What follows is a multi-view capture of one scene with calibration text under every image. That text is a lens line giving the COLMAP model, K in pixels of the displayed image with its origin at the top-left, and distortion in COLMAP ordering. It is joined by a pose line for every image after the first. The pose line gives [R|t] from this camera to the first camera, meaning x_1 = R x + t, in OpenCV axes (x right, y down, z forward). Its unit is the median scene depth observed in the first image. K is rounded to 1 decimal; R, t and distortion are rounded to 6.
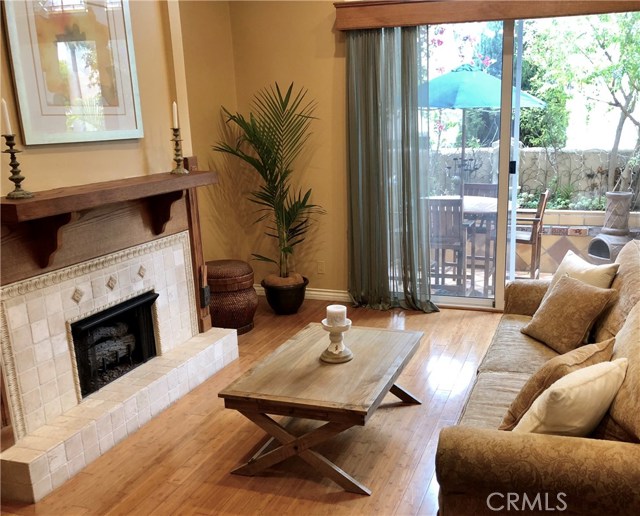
lens RADIAL K [[630.0, 0, 366.5], [0, 630.0, 291.4], [0, 0, 1]] dist [0.033369, 0.000000]
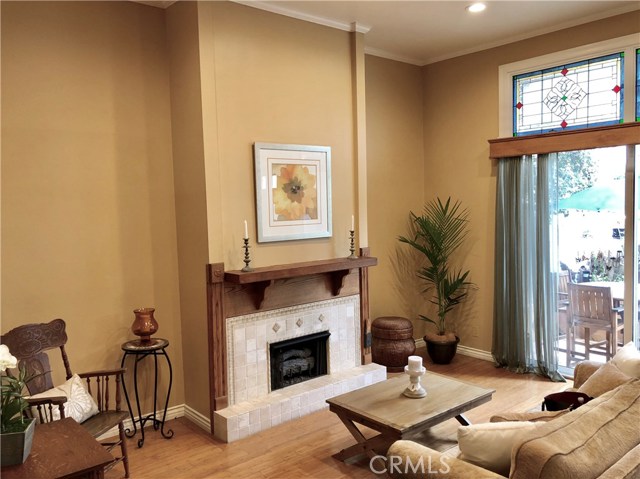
lens RADIAL K [[535.8, 0, 320.2], [0, 535.8, 237.4], [0, 0, 1]] dist [0.058613, -0.055511]
pose [[0.842204, 0.029871, -0.538331, 0.370610], [-0.132950, 0.979138, -0.153666, -0.022381], [0.522510, 0.200989, 0.828605, -0.166609]]
